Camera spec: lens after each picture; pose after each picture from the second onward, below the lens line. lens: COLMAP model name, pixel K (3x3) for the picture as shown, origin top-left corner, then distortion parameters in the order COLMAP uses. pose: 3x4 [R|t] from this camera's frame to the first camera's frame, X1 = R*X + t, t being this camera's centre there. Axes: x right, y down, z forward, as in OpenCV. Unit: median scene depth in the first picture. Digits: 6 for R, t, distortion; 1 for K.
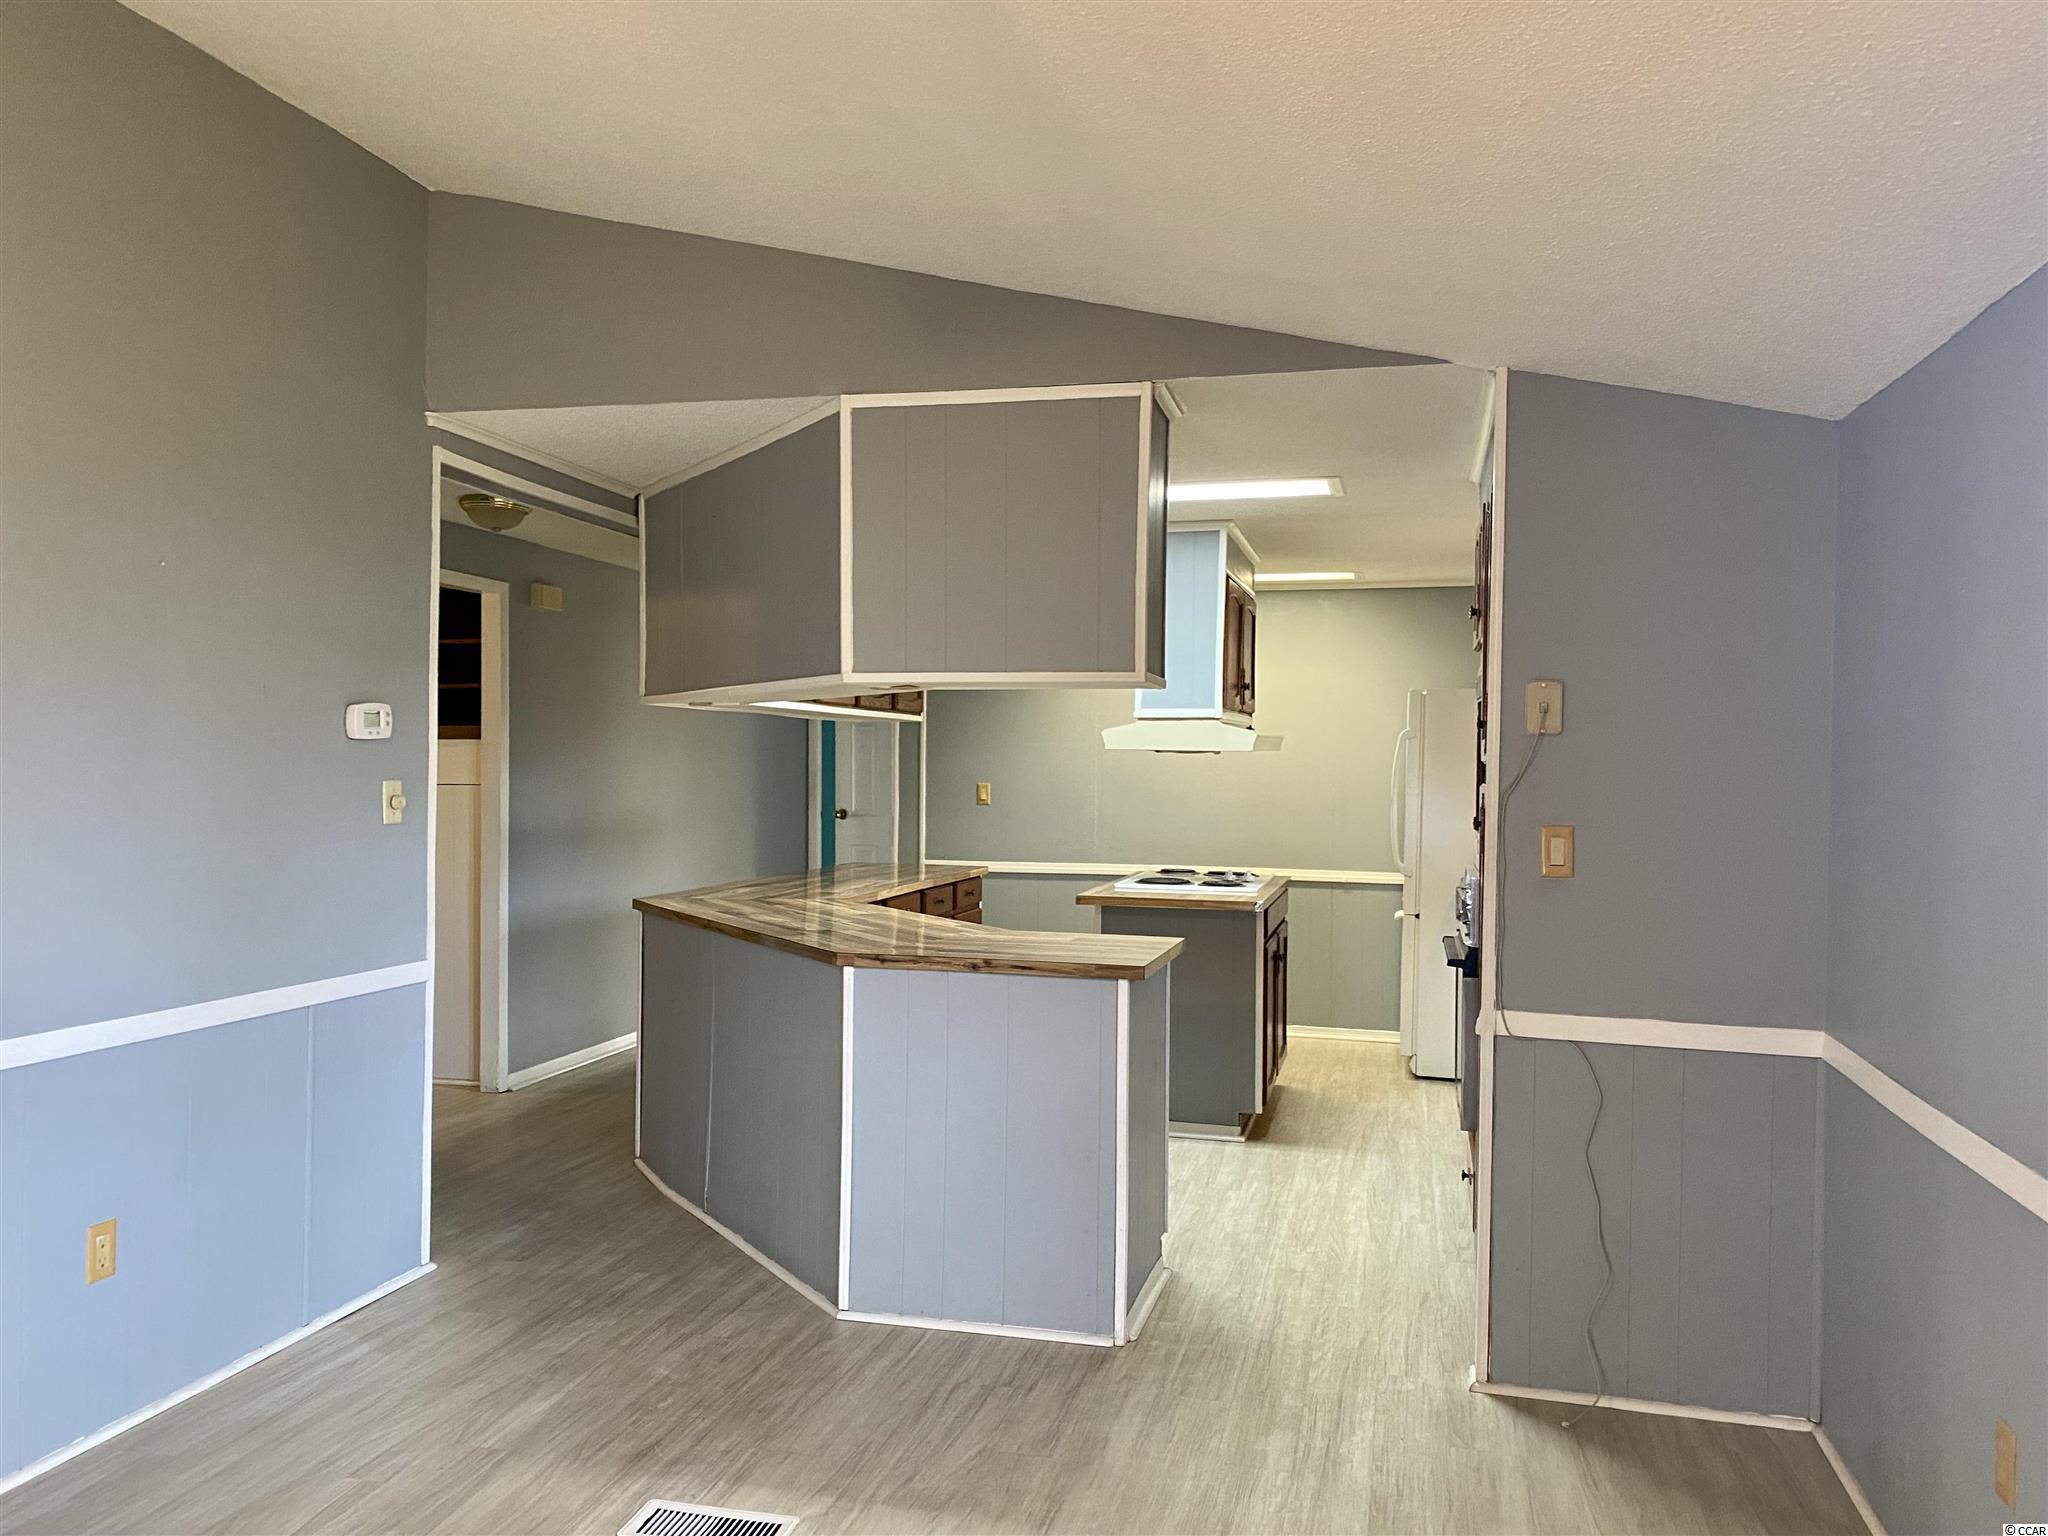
lens RADIAL K [[1553.5, 0, 994.0], [0, 1553.5, 784.2], [0, 0, 1]] dist [0.001910, -0.006321]
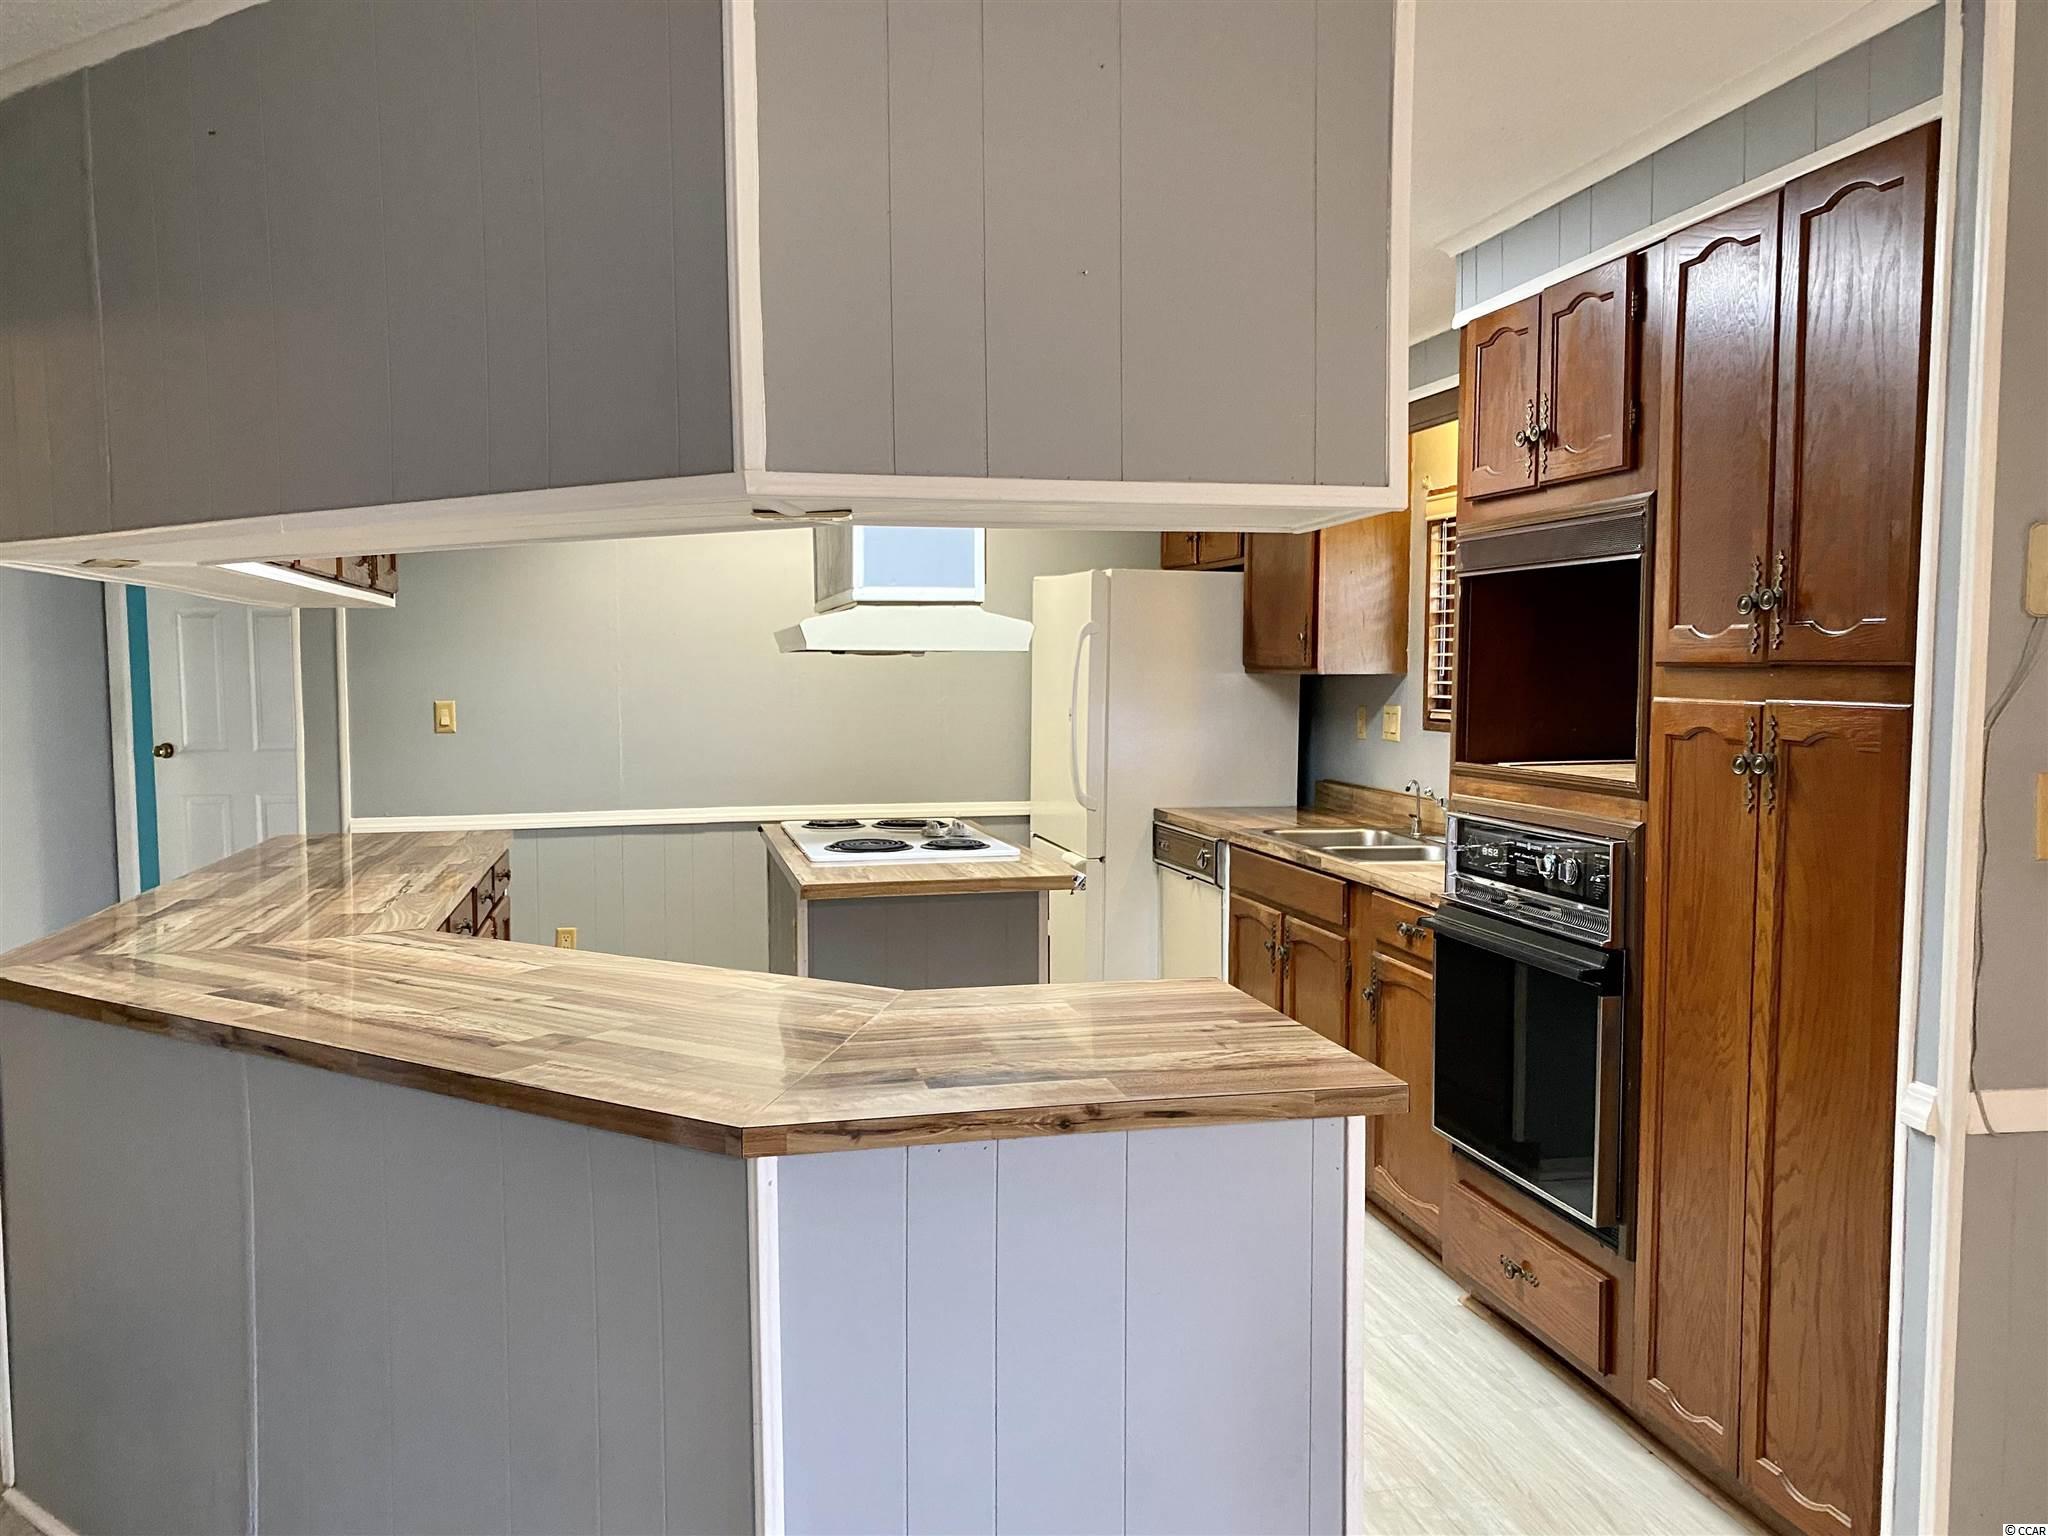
lens RADIAL K [[1553.5, 0, 994.0], [0, 1553.5, 784.2], [0, 0, 1]] dist [0.001910, -0.006321]
pose [[0.885483, -0.050039, 0.461969, -0.222416], [0.020071, 0.997376, 0.069561, -0.014436], [-0.464238, -0.052323, 0.884164, 0.565315]]
